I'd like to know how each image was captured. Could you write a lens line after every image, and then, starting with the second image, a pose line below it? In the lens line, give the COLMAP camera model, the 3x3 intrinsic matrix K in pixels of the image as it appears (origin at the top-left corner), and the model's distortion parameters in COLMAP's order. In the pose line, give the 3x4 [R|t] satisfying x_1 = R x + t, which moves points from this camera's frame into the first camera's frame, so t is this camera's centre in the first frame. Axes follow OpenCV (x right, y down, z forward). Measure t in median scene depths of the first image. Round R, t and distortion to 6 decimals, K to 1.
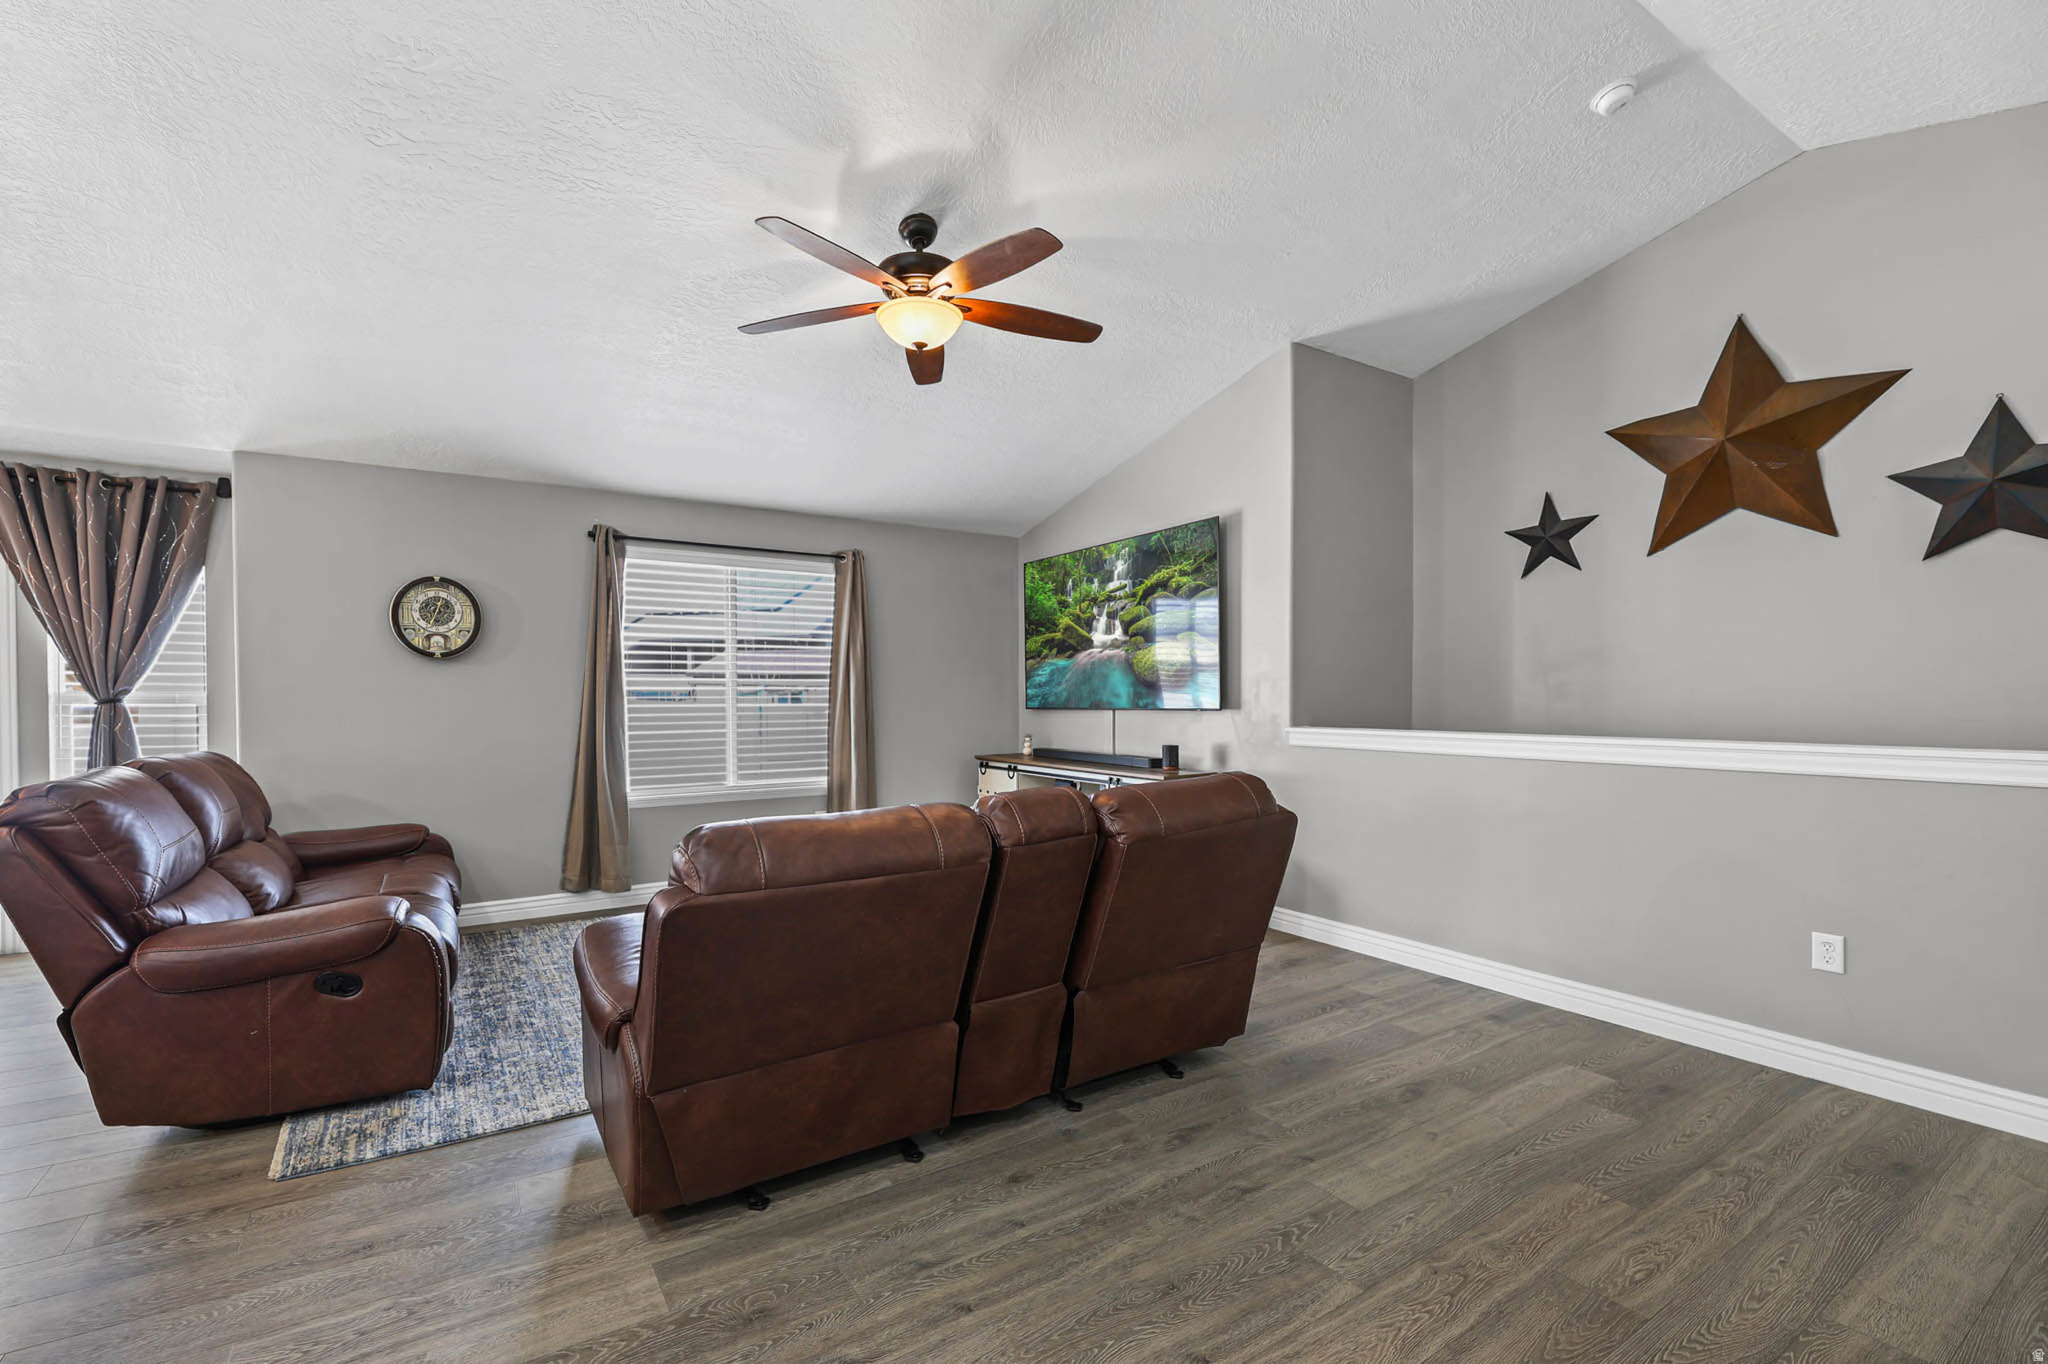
lens RADIAL K [[859.0, 0, 987.0], [0, 859.0, 706.7], [0, 0, 1]] dist [-0.000699, -0.000669]
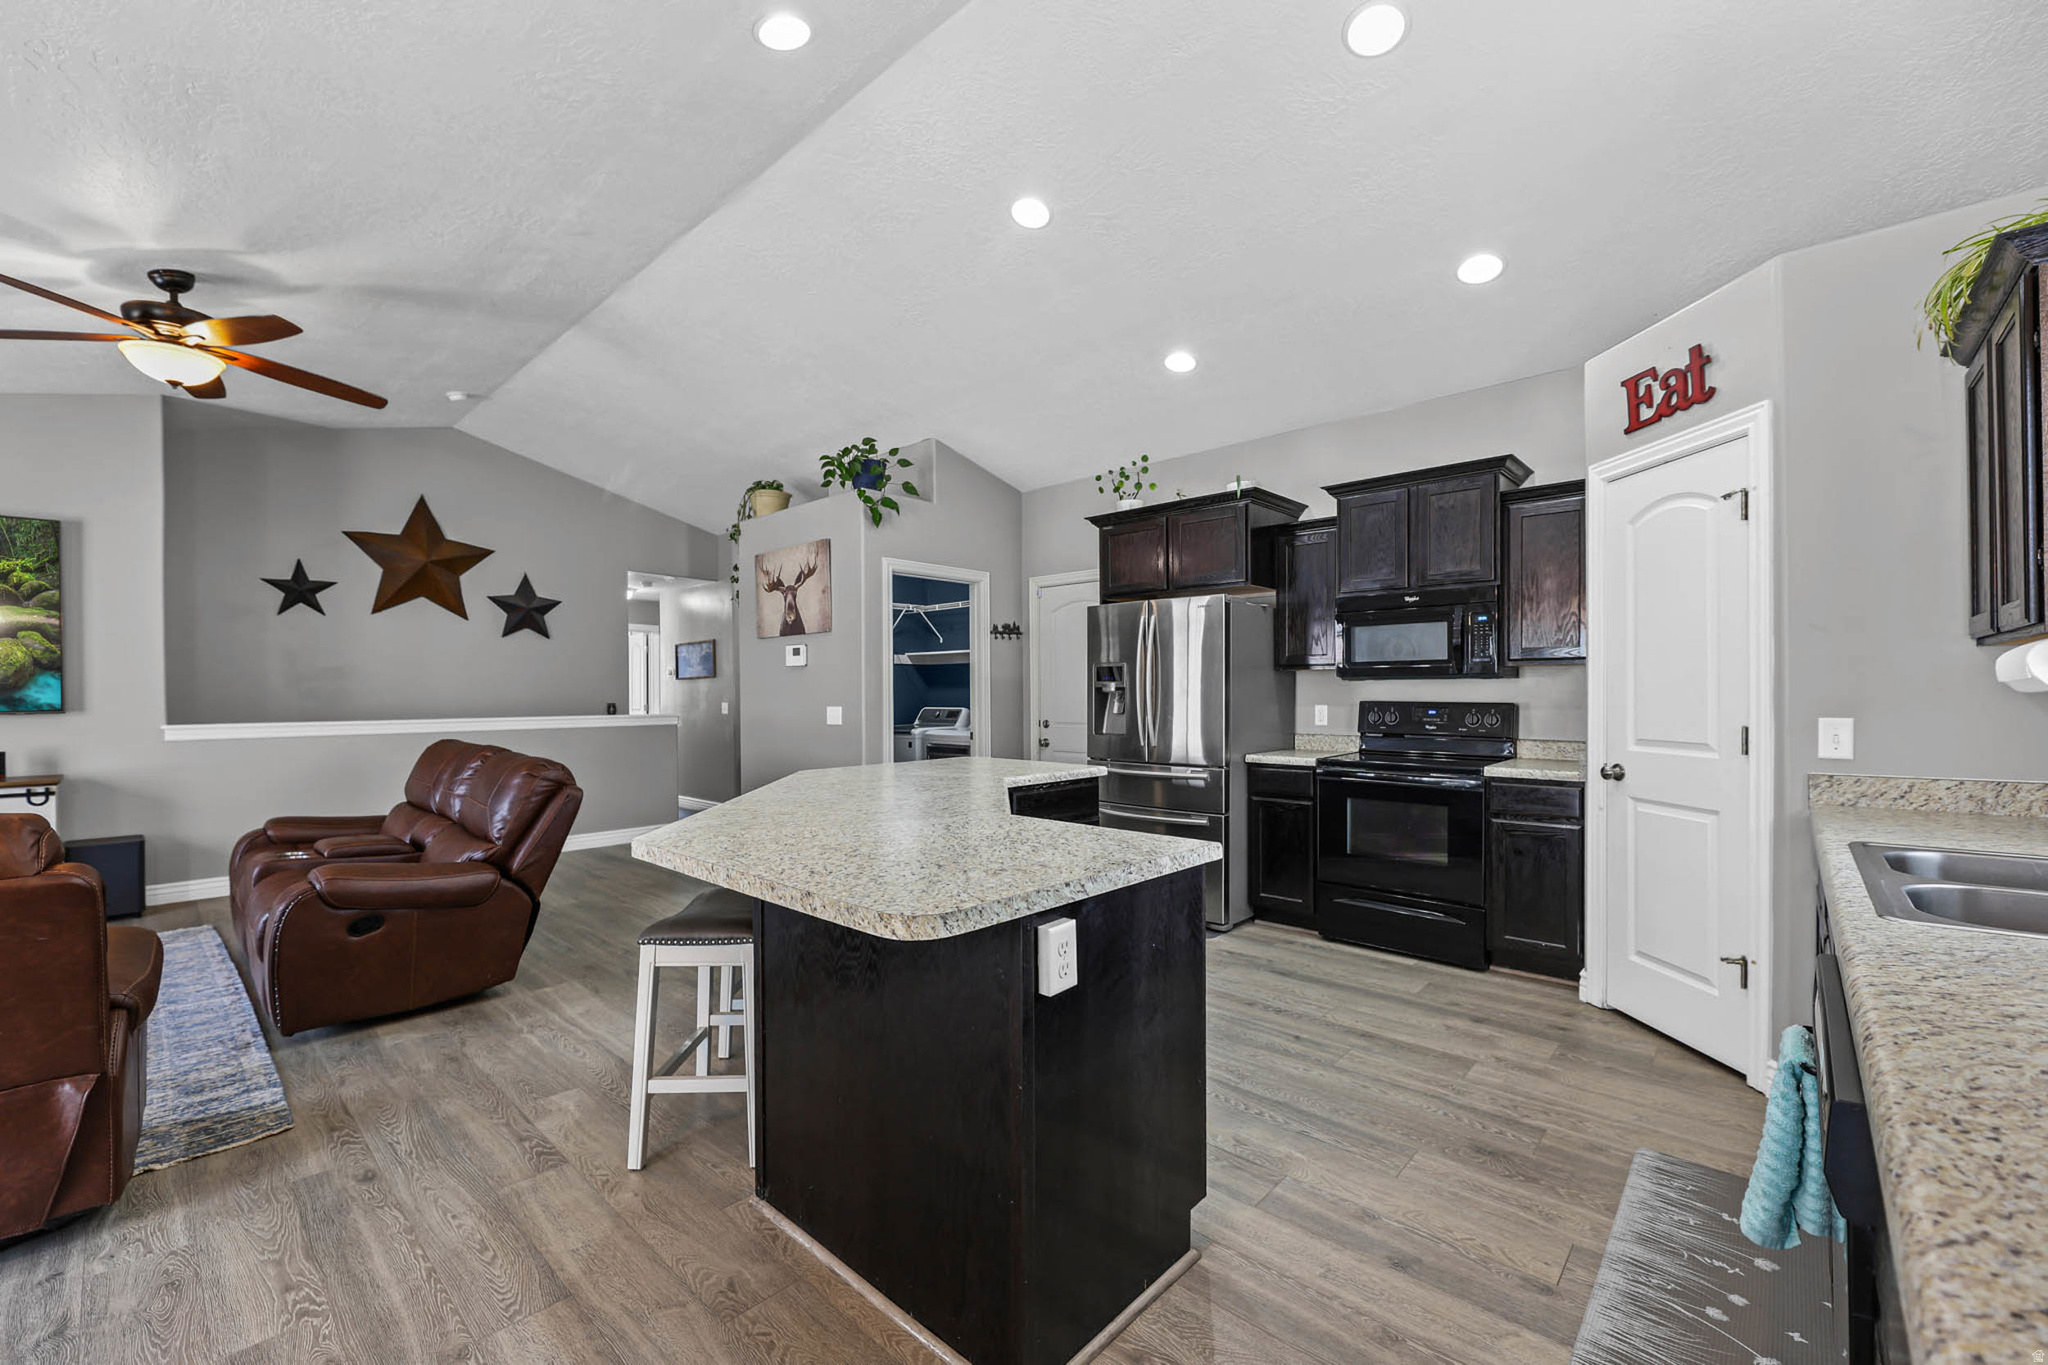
lens RADIAL K [[825.3, 0, 1025.3], [0, 825.3, 699.2], [0, 0, 1]] dist [-0.000735, -0.000016]
pose [[-0.256642, -0.004454, 0.966496, -1.150842], [0.017607, 0.999802, 0.009283, -0.000785], [-0.966346, 0.019400, -0.256513, 0.182982]]
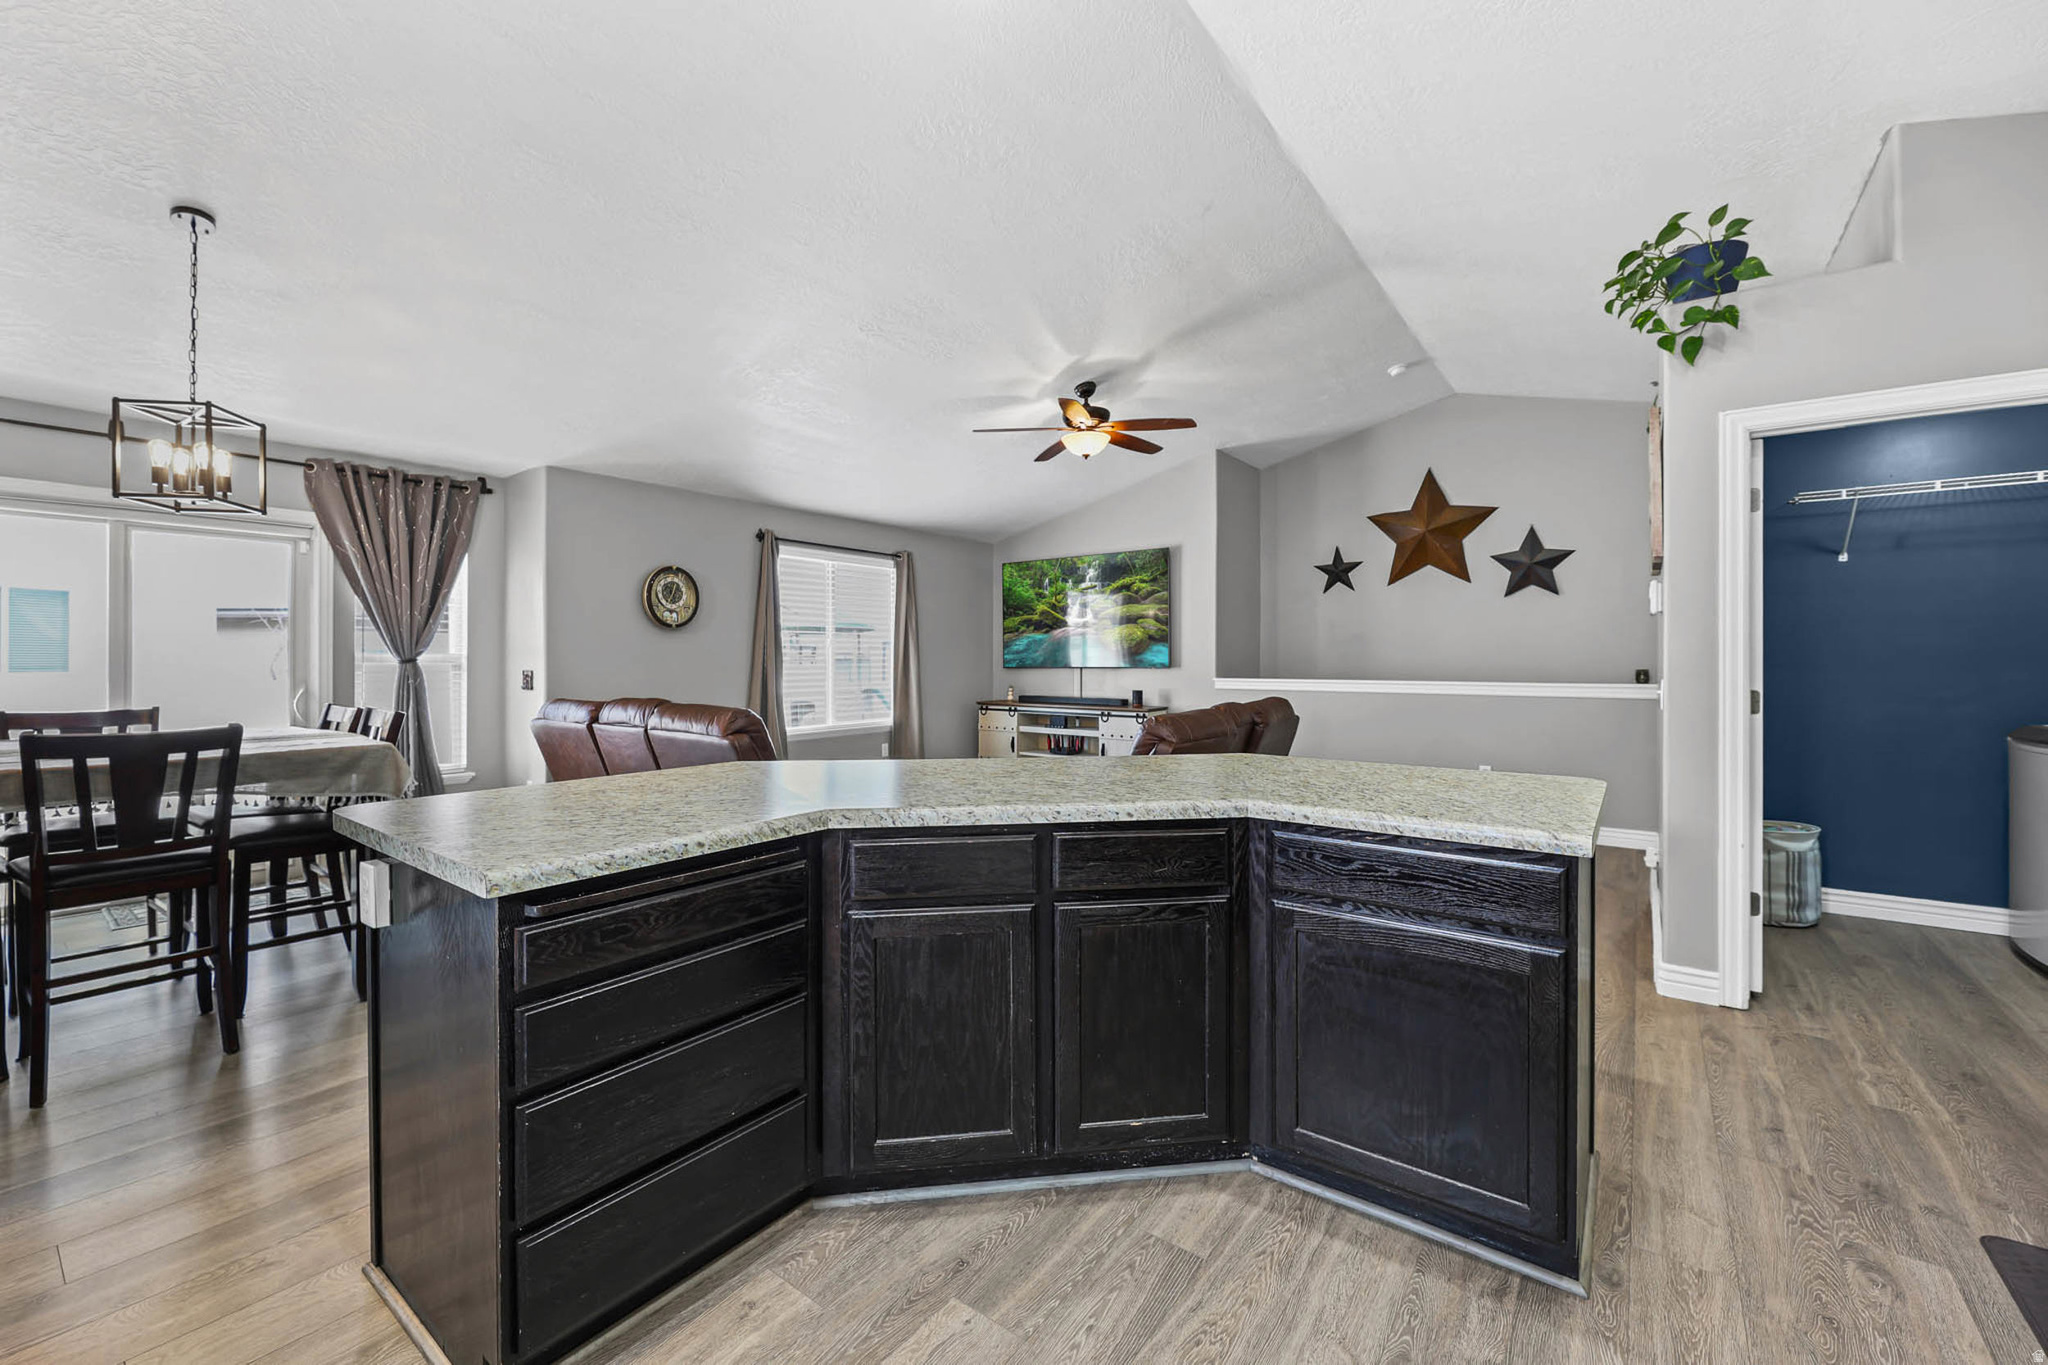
lens RADIAL K [[821.1, 0, 1016.4], [0, 821.1, 659.3], [0, 0, 1]] dist [-0.001910, -0.000265]
pose [[0.931000, 0.002922, 0.365007, -0.664884], [0.001986, 0.999913, -0.013070, 0.008361], [-0.365014, 0.012893, 0.930913, -0.389437]]
